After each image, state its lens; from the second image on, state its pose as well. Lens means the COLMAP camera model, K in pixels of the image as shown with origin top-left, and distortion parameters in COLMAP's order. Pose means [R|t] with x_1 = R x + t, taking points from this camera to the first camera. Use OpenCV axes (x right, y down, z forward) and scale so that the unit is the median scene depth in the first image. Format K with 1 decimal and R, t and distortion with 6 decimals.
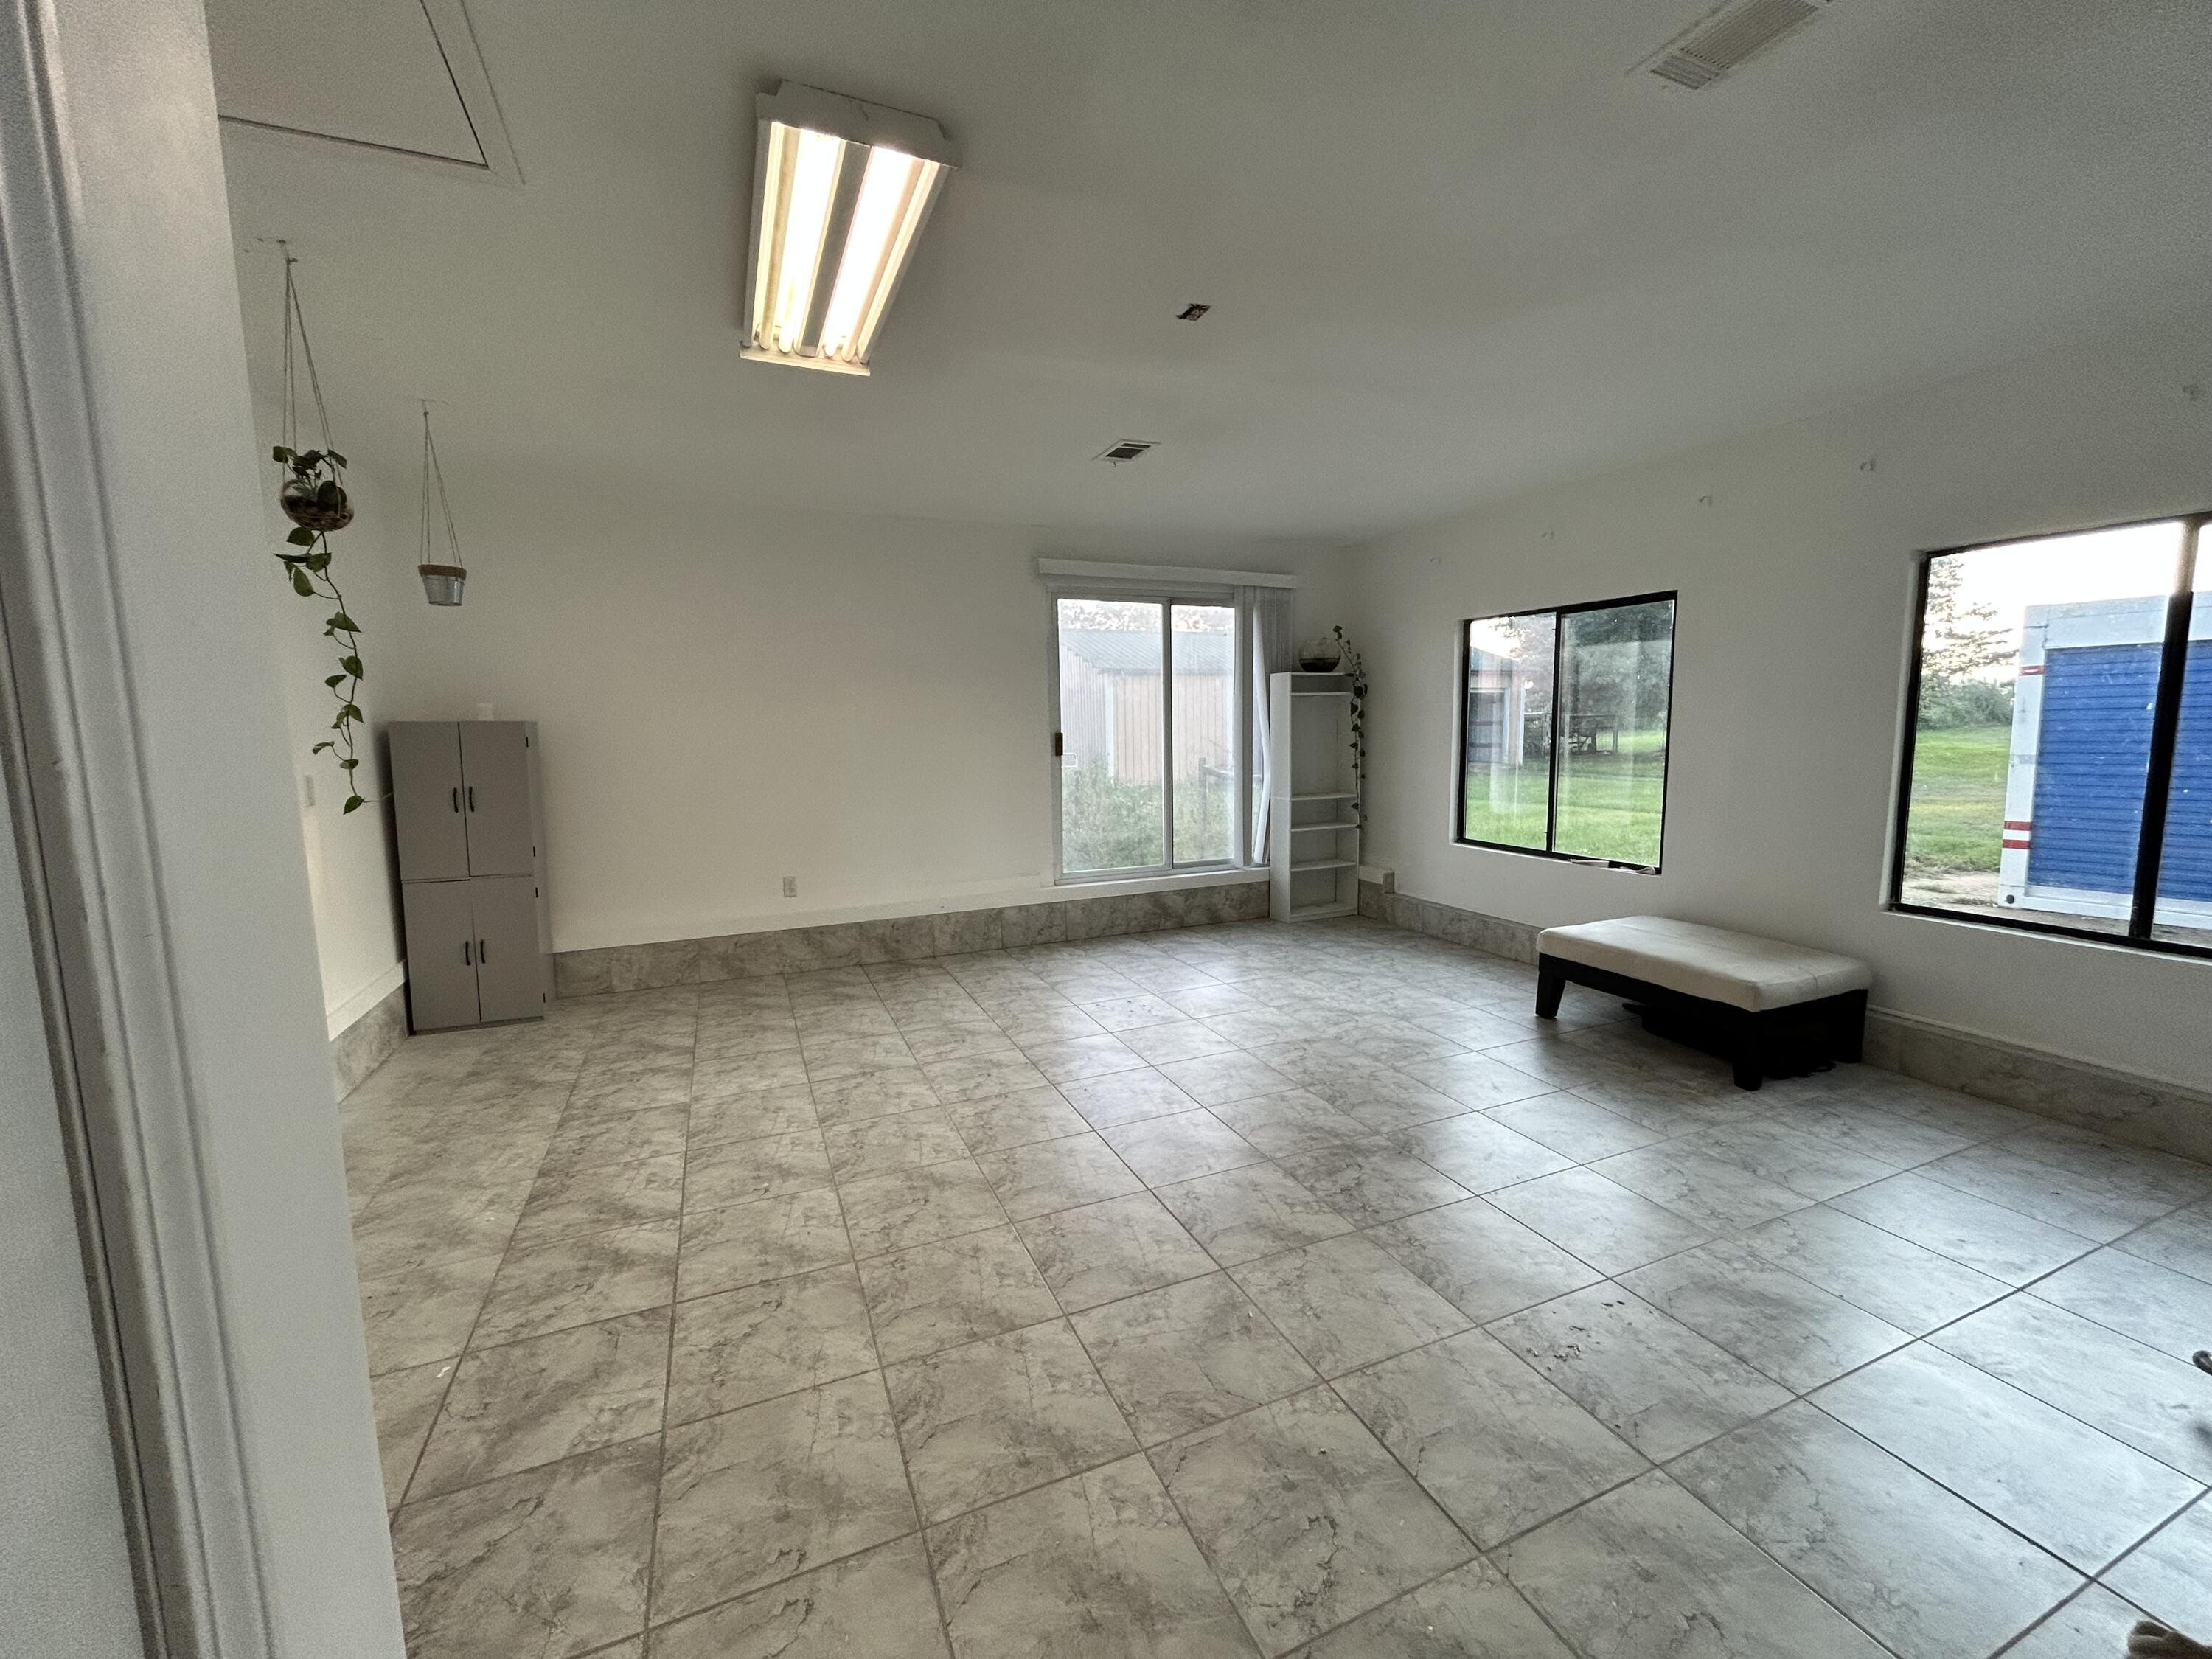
lens RADIAL K [[895.7, 0, 1102.1], [0, 895.7, 819.2], [0, 0, 1]] dist [-0.006394, 0.000259]
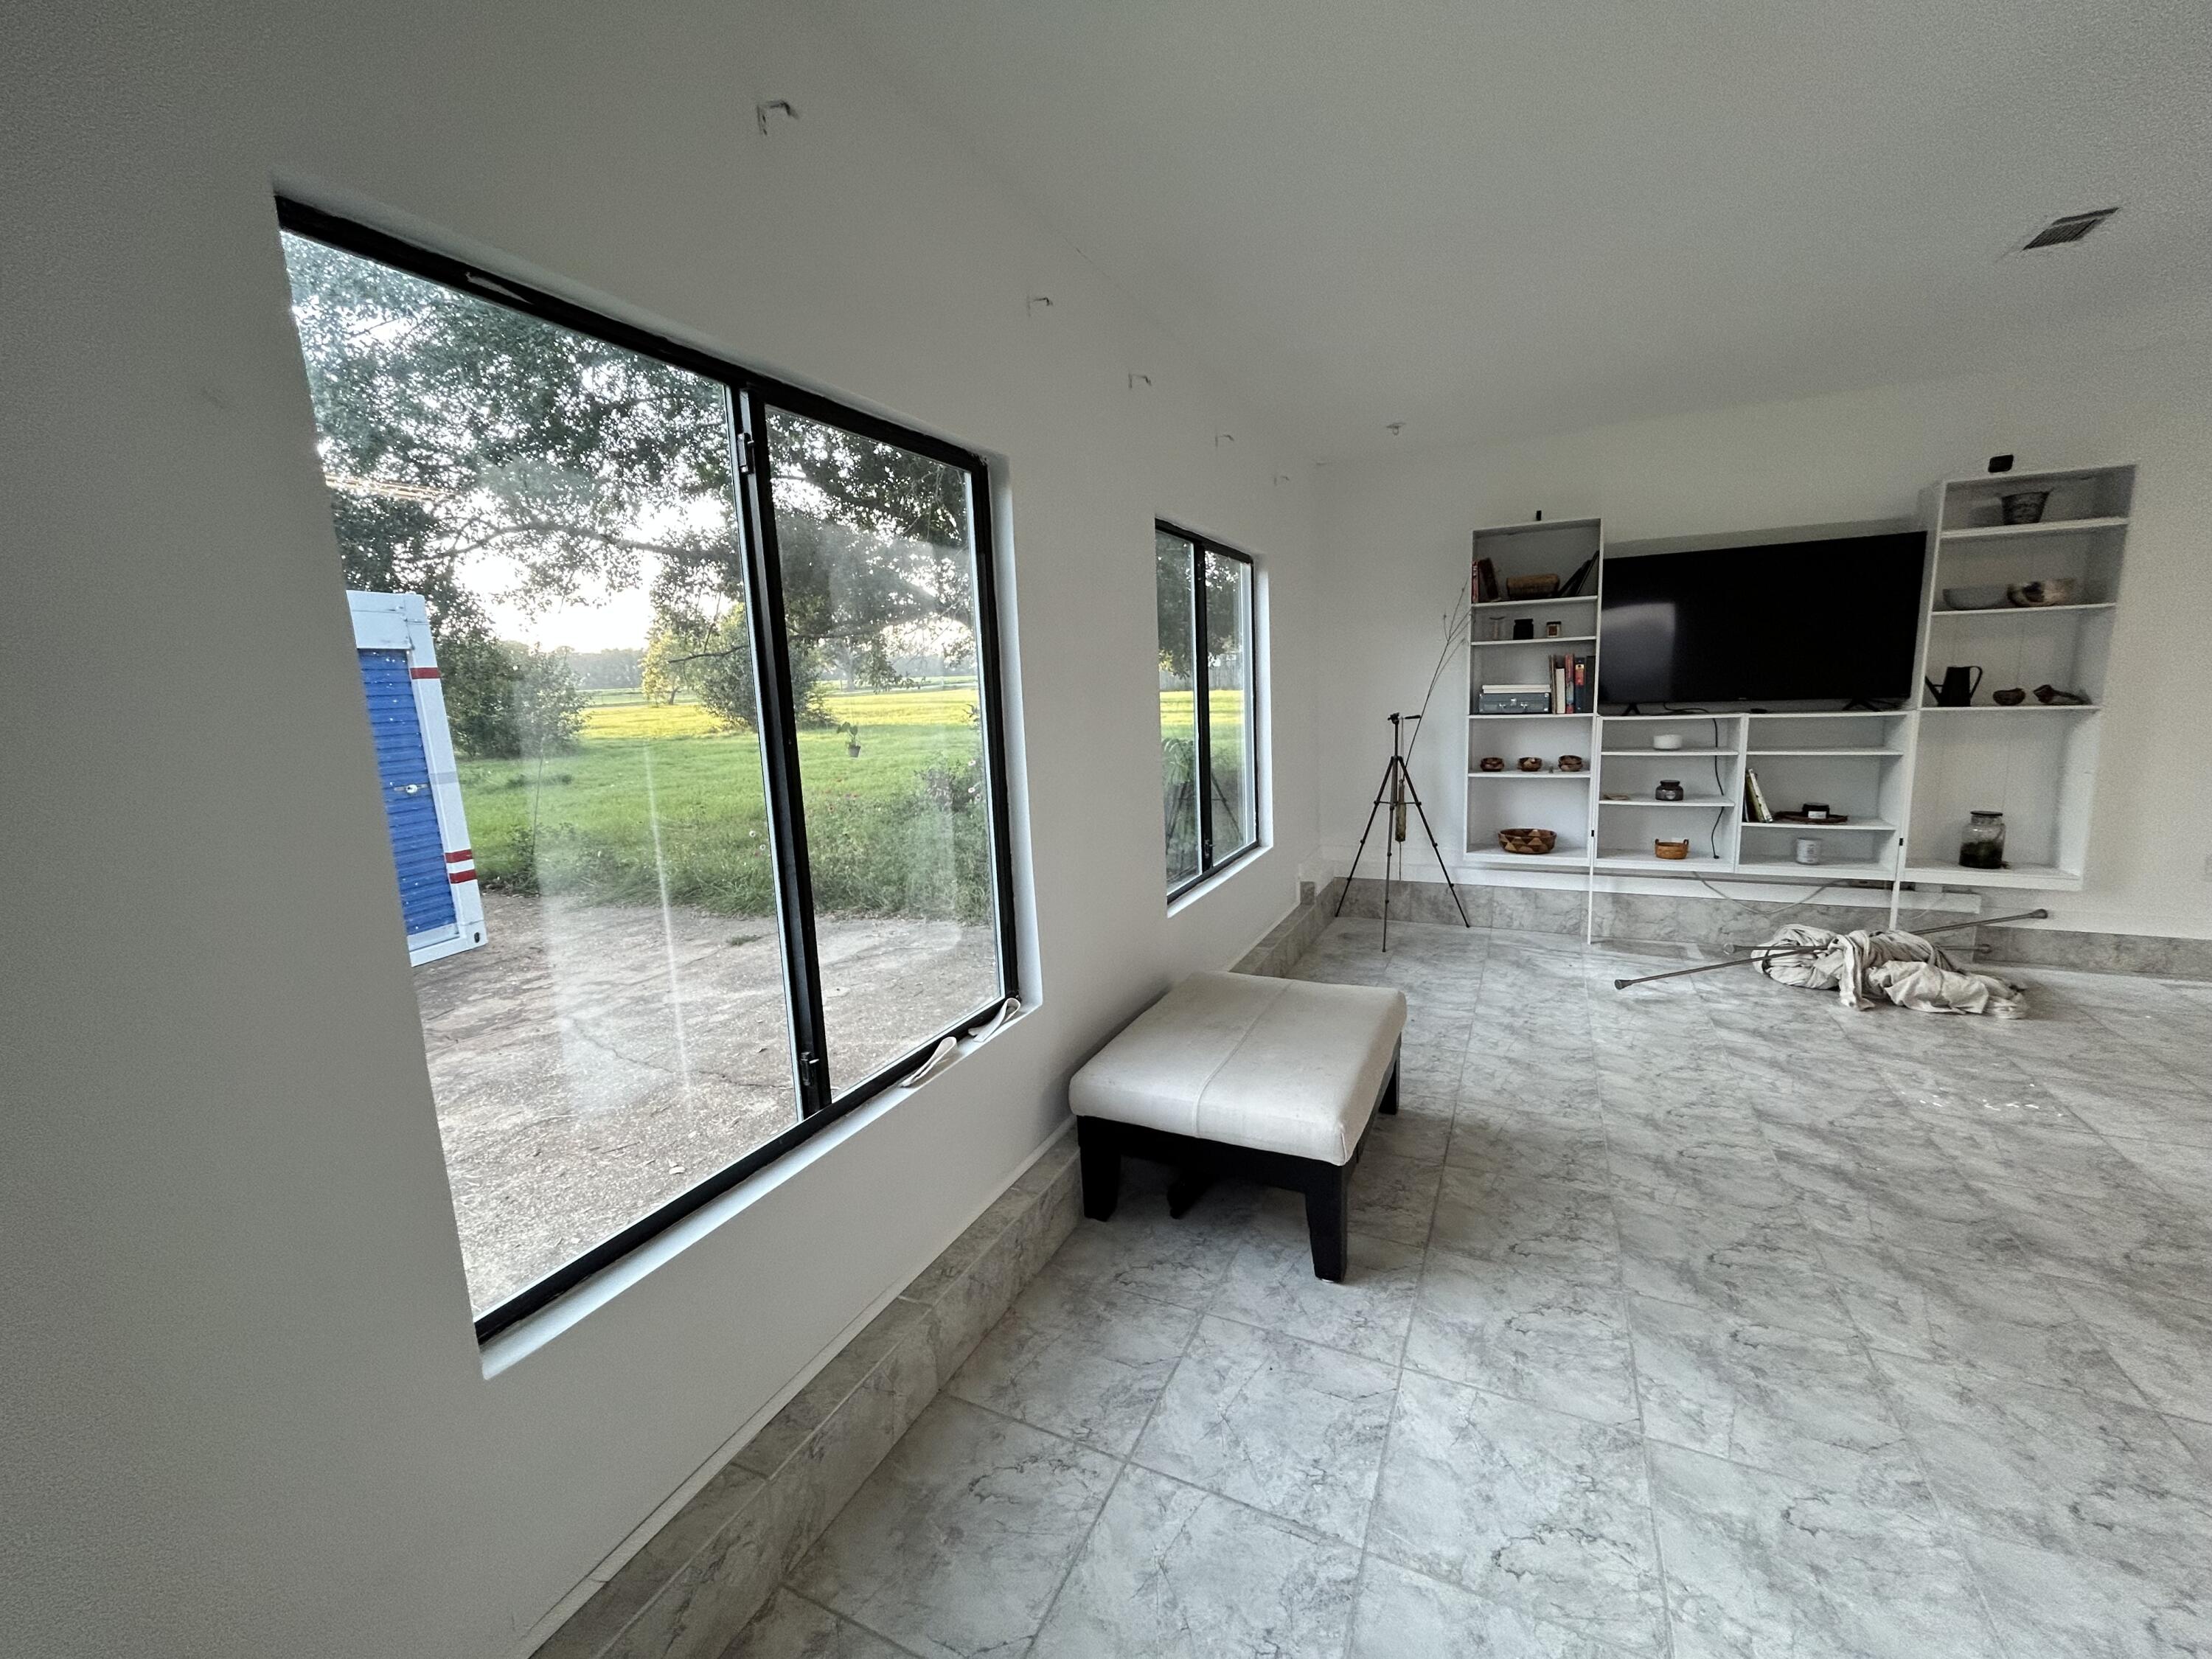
lens RADIAL K [[895.9, 0, 1106.0], [0, 895.9, 827.1], [0, 0, 1]] dist [-0.000619, 0.001383]
pose [[-0.659457, -0.073805, 0.748111, 0.272854], [0.135904, 0.967066, 0.215205, -0.202325], [-0.739356, 0.243590, -0.627708, 1.731806]]
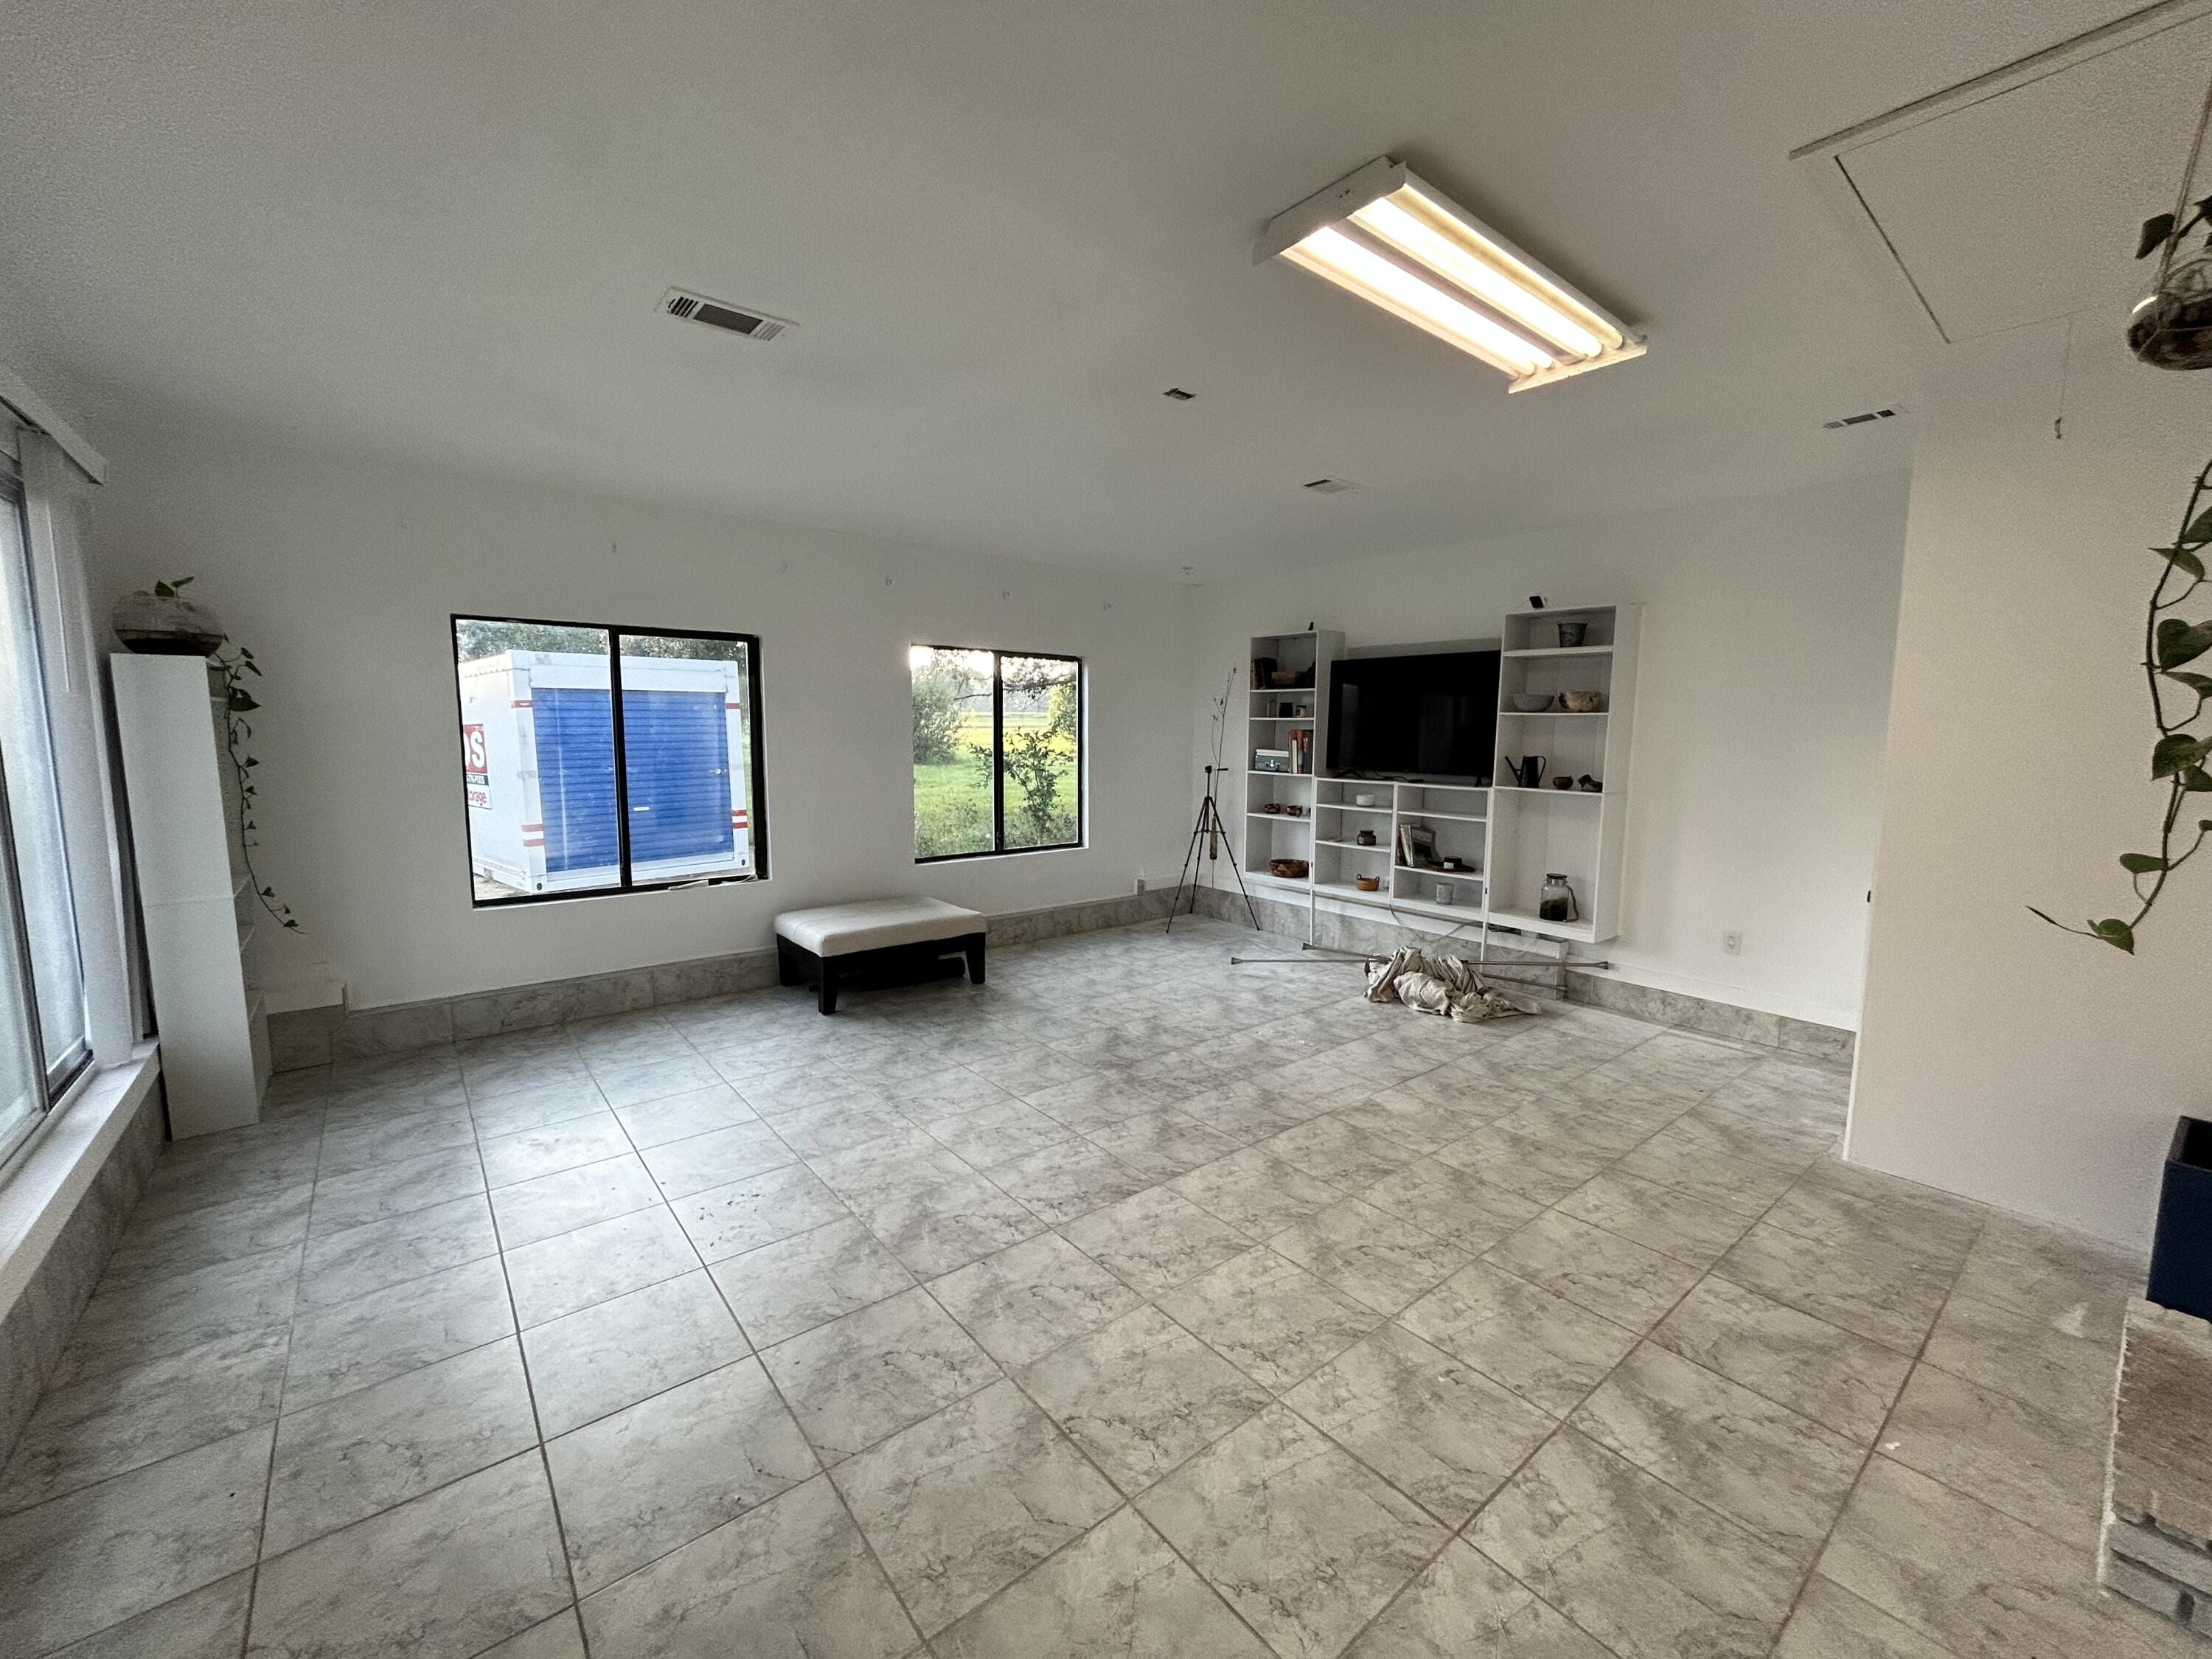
lens RADIAL K [[895.9, 0, 1106.0], [0, 895.9, 827.1], [0, 0, 1]] dist [-0.000619, 0.001383]
pose [[-0.274996, -0.092577, 0.956978, -0.820984], [0.103207, 0.986759, 0.125116, -0.142253], [-0.955890, 0.133174, -0.261801, 1.185128]]
